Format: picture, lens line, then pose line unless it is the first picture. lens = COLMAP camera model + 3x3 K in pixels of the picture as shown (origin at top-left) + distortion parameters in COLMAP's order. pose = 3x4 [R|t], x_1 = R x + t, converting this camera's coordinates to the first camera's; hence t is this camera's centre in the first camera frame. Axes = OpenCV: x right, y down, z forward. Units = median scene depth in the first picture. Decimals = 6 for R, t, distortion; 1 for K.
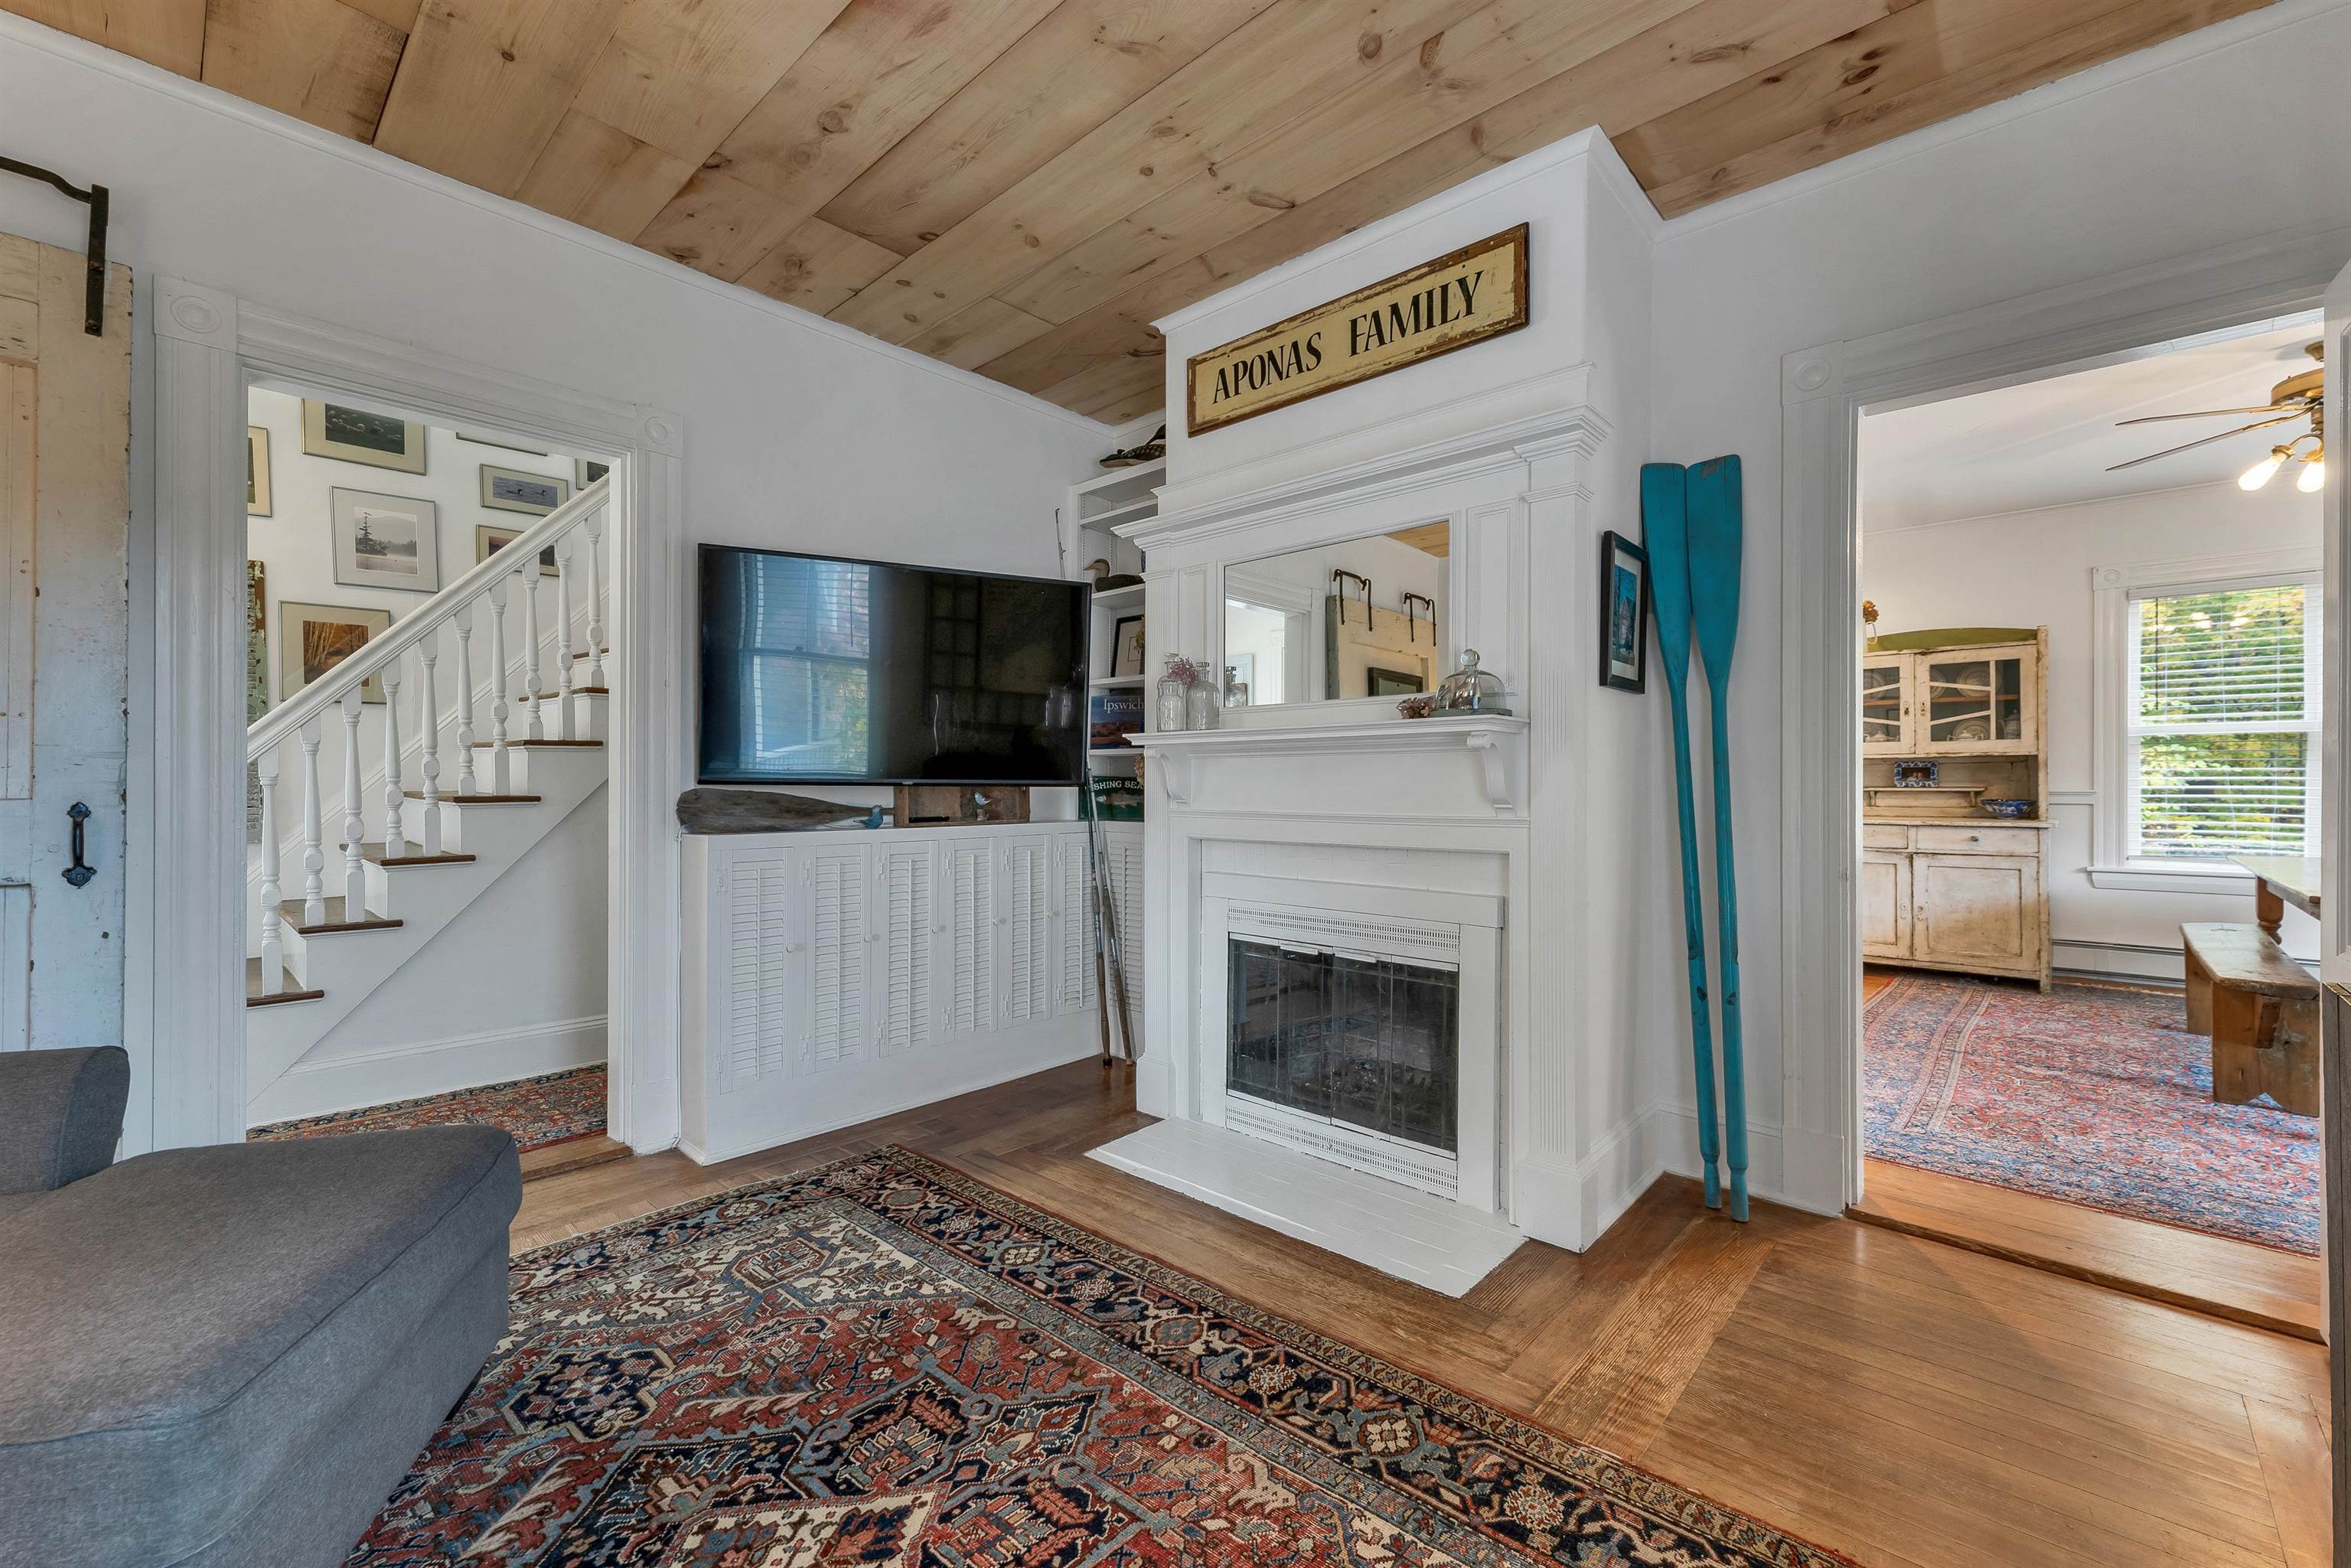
lens RADIAL K [[960.3, 0, 1173.0], [0, 960.3, 787.0], [0, 0, 1]] dist [0.002946, -0.000122]
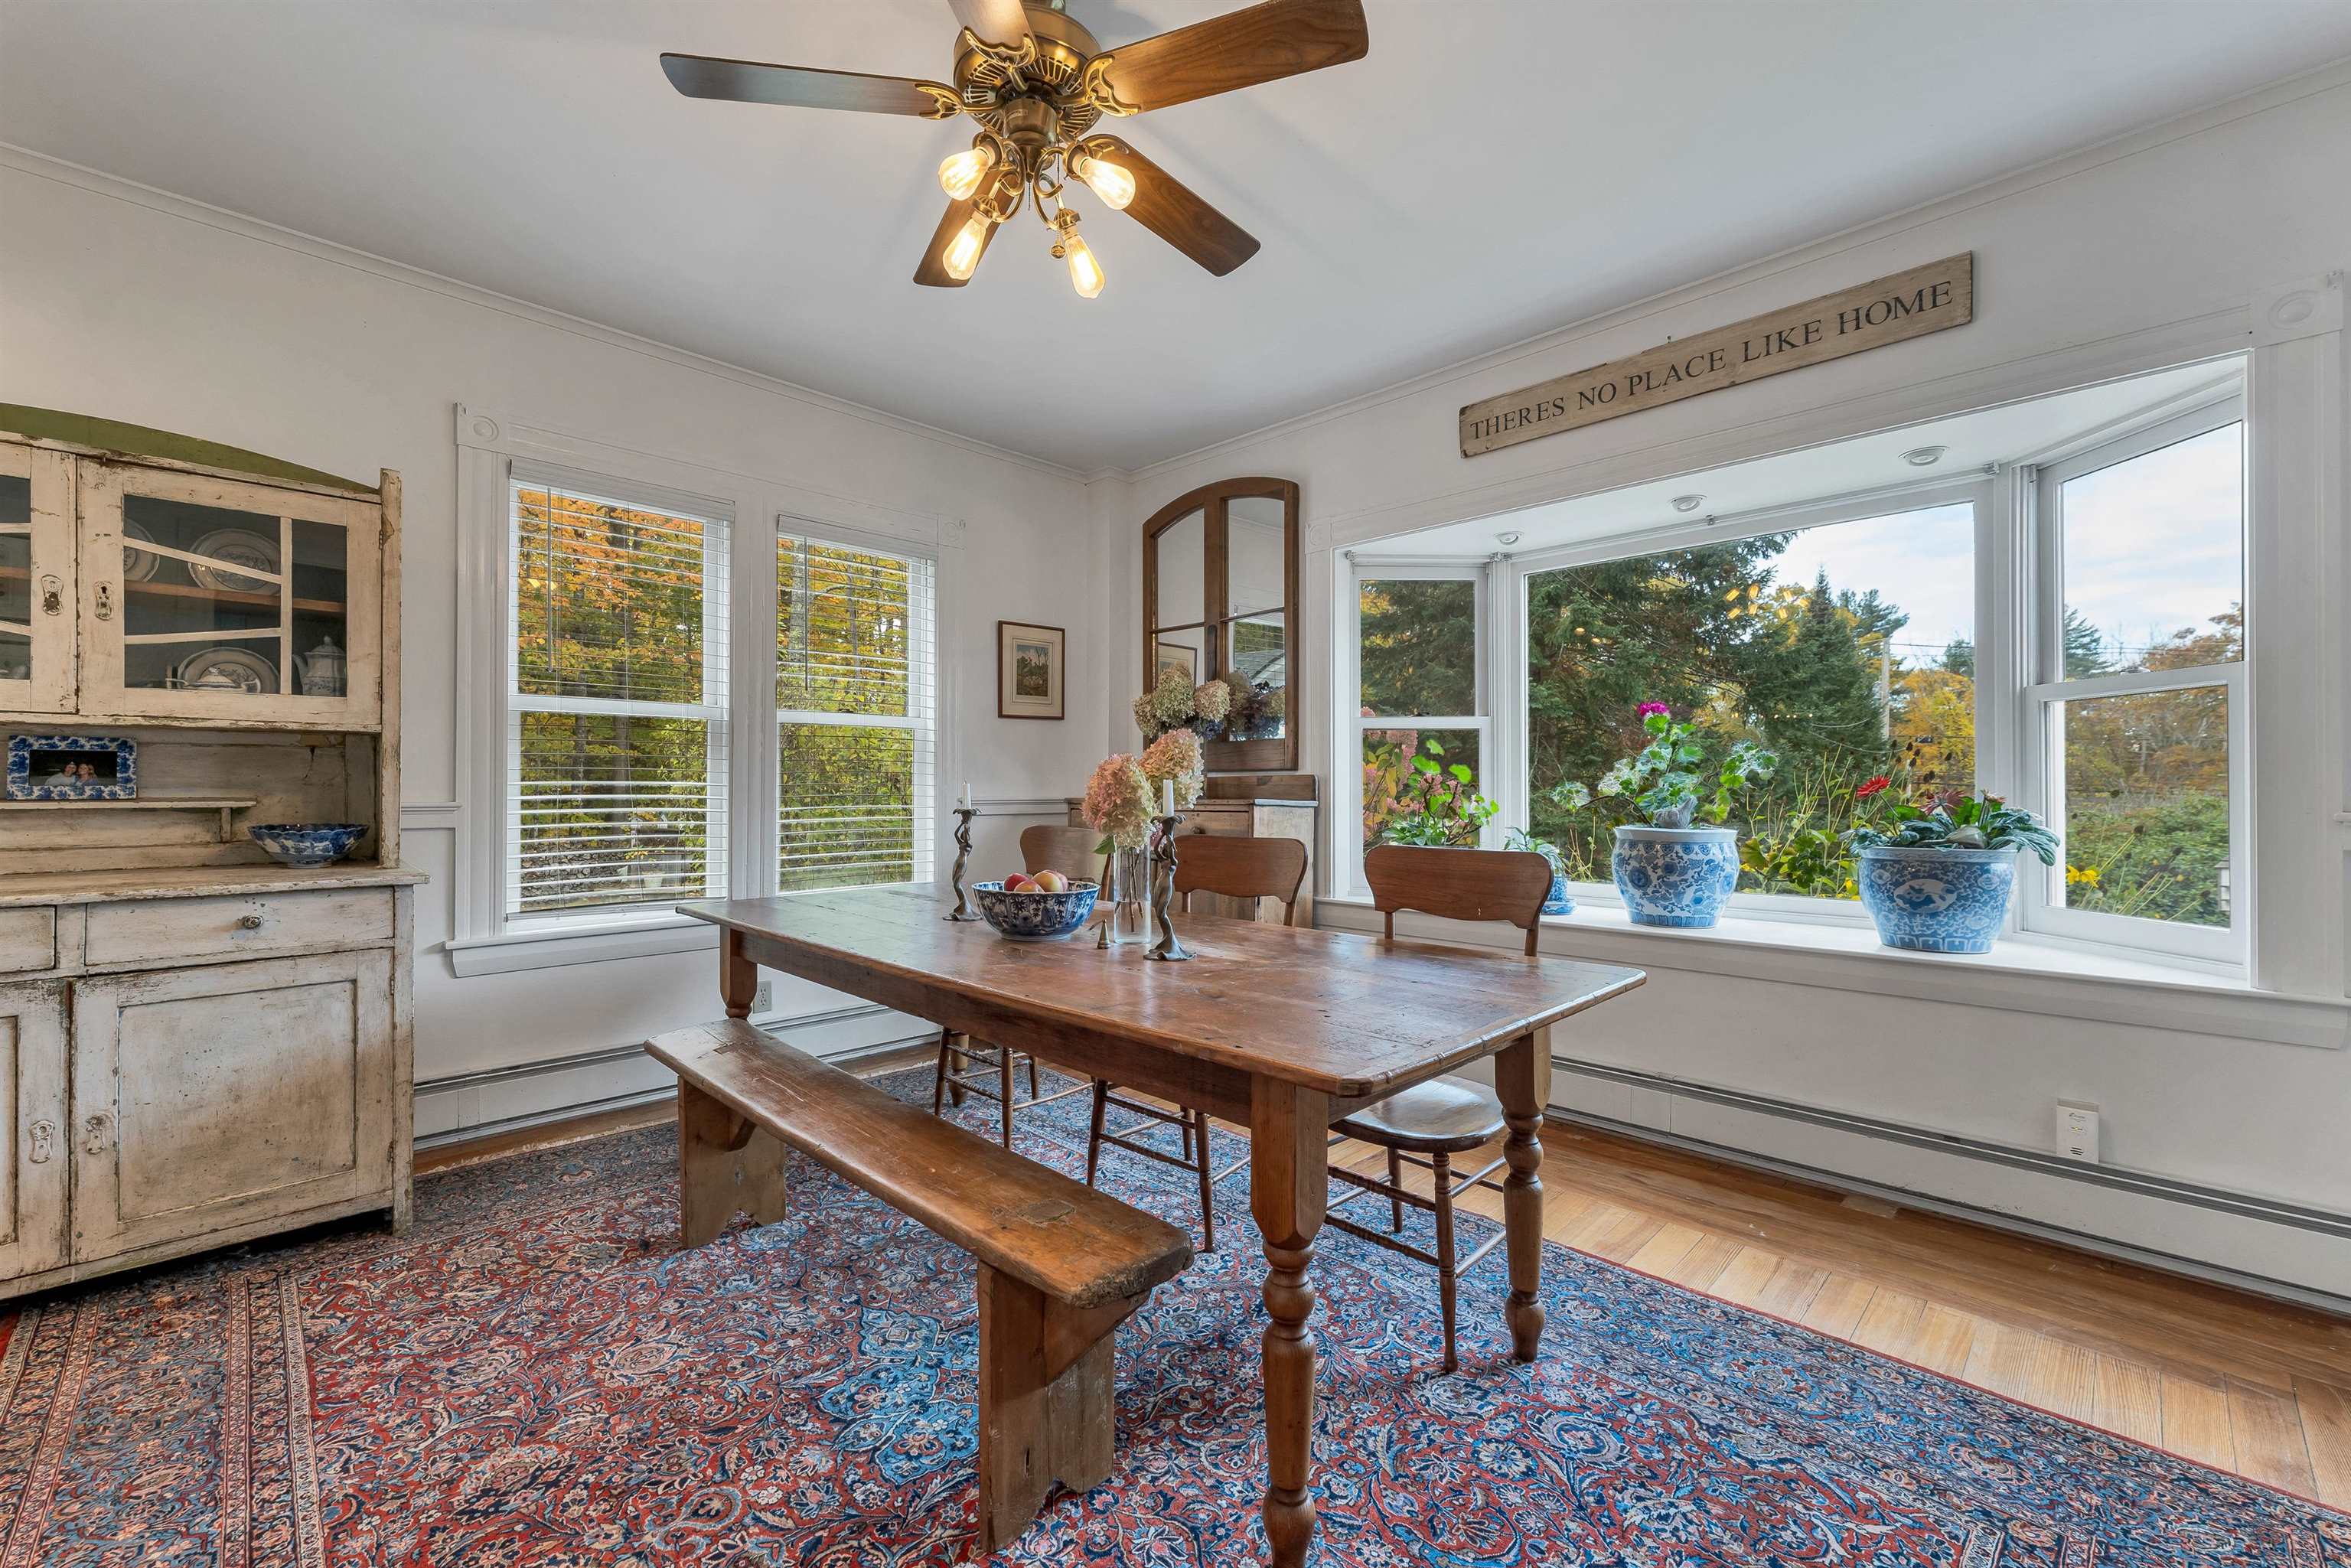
lens RADIAL K [[960.3, 0, 1173.6], [0, 960.3, 785.8], [0, 0, 1]] dist [0.002946, -0.000122]
pose [[0.036179, 0.005692, 0.999329, 0.417683], [-0.000286, 0.999984, -0.005685, -0.003936], [-0.999345, -0.000080, 0.036180, 0.569316]]
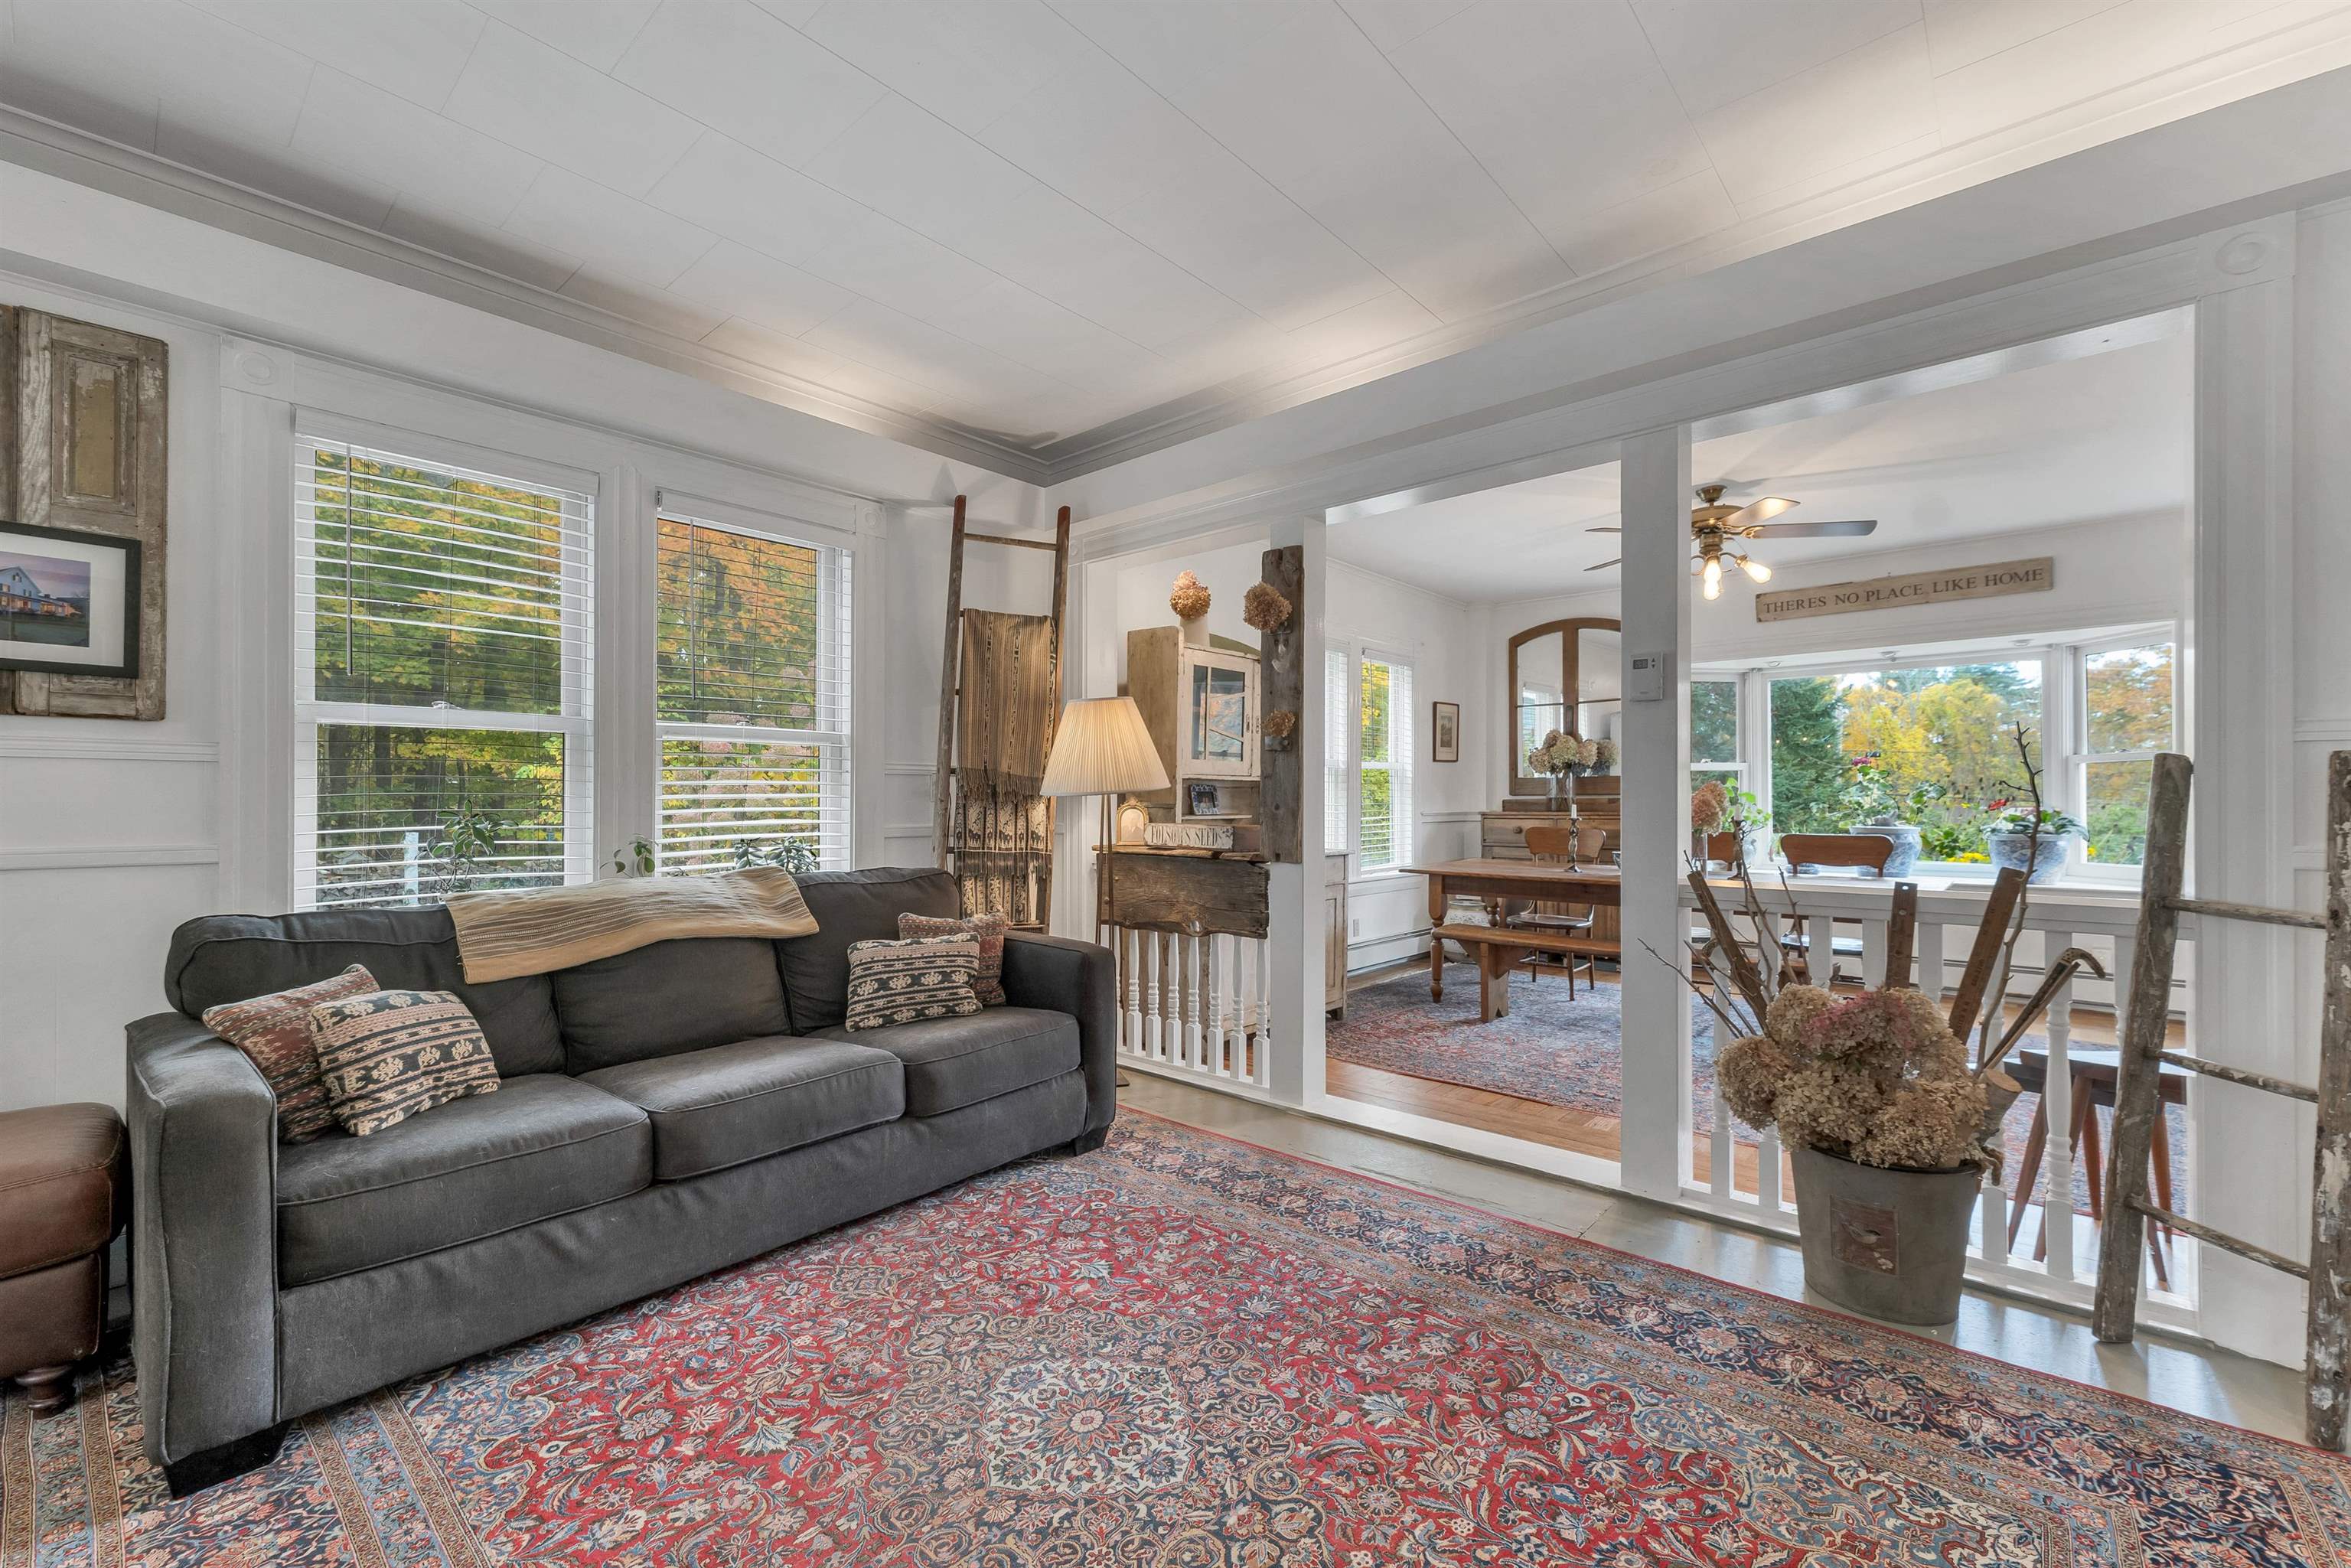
lens RADIAL K [[960.3, 0, 1182.1], [0, 960.3, 800.9], [0, 0, 1]] dist [0.002946, -0.000122]
pose [[-0.016896, 0.000556, 0.999857, -0.101429], [0.001784, 0.999998, -0.000526, -0.012291], [-0.999856, 0.001774, -0.016897, 1.135251]]
